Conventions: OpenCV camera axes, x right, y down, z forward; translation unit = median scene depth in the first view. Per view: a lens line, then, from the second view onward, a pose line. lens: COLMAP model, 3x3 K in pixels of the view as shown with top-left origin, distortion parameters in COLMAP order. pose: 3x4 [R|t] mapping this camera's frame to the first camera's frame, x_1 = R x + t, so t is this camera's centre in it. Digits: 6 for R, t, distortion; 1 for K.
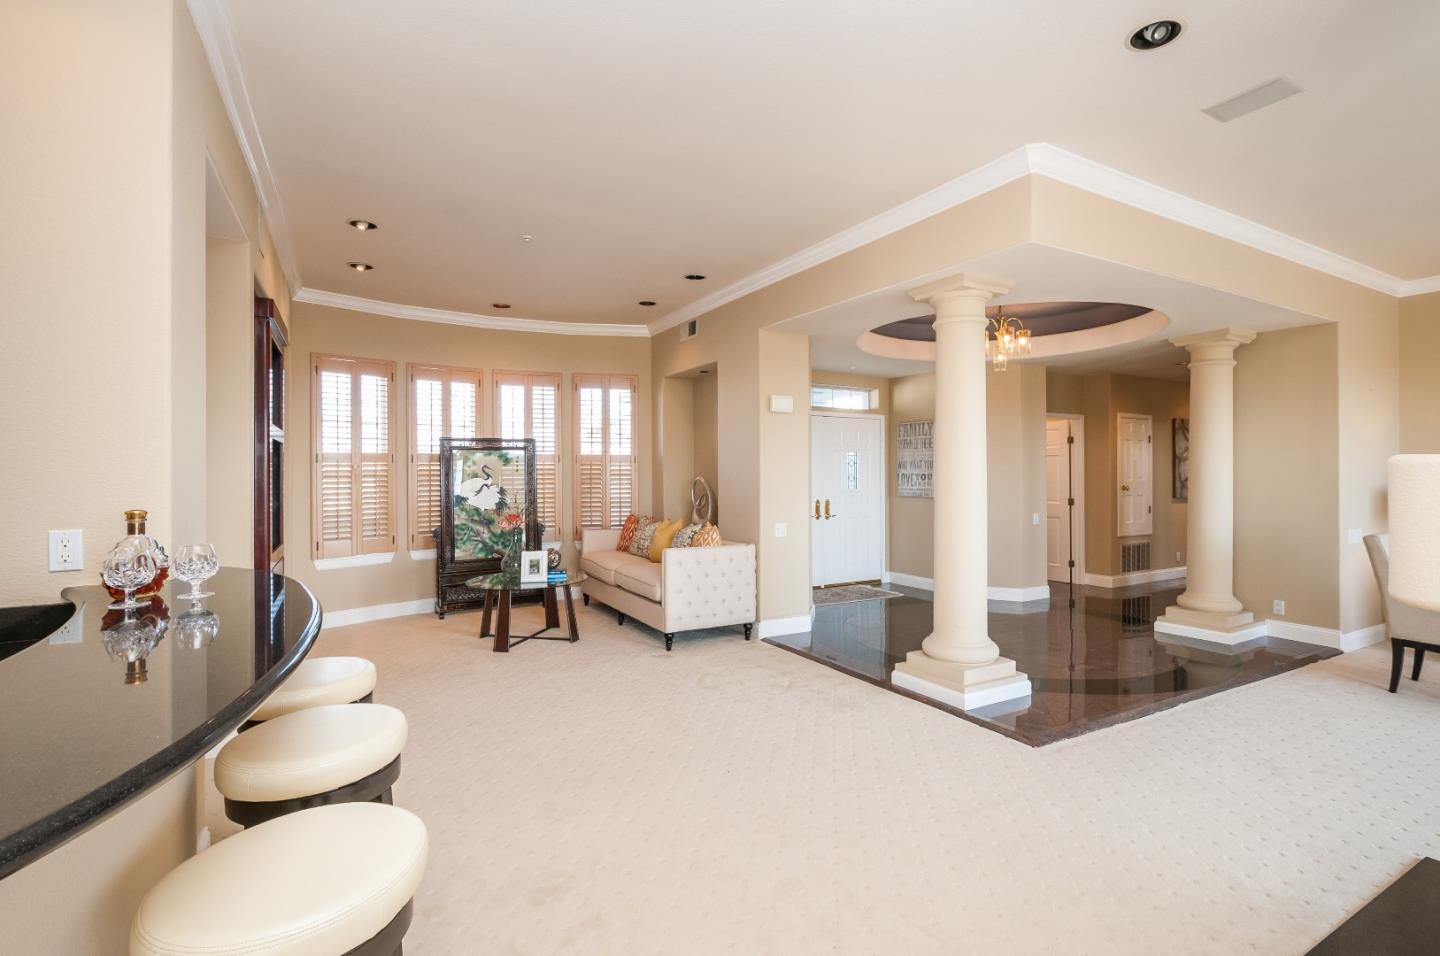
lens RADIAL K [[658.2, 0, 729.0], [0, 658.2, 473.3], [0, 0, 1]] dist [-0.000248, 0.000198]
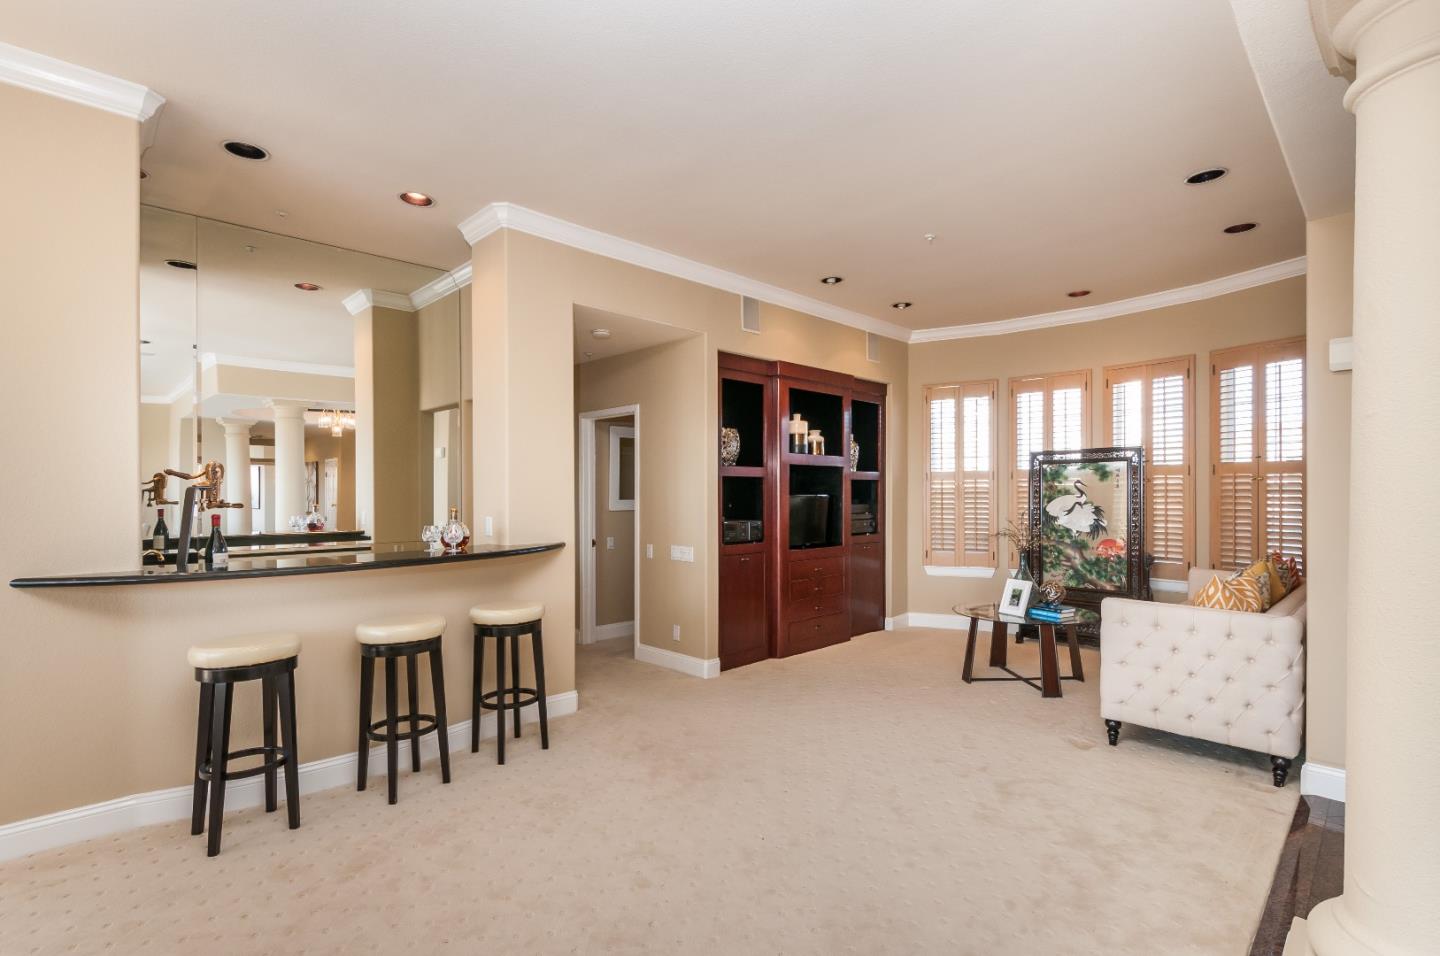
lens RADIAL K [[699.4, 0, 731.7], [0, 699.4, 485.1], [0, 0, 1]] dist [-0.000162, -0.001226]
pose [[0.235610, -0.007069, -0.971822, 0.420639], [0.004544, 0.999971, -0.006172, -0.002469], [0.971837, -0.002961, 0.235635, 0.338891]]
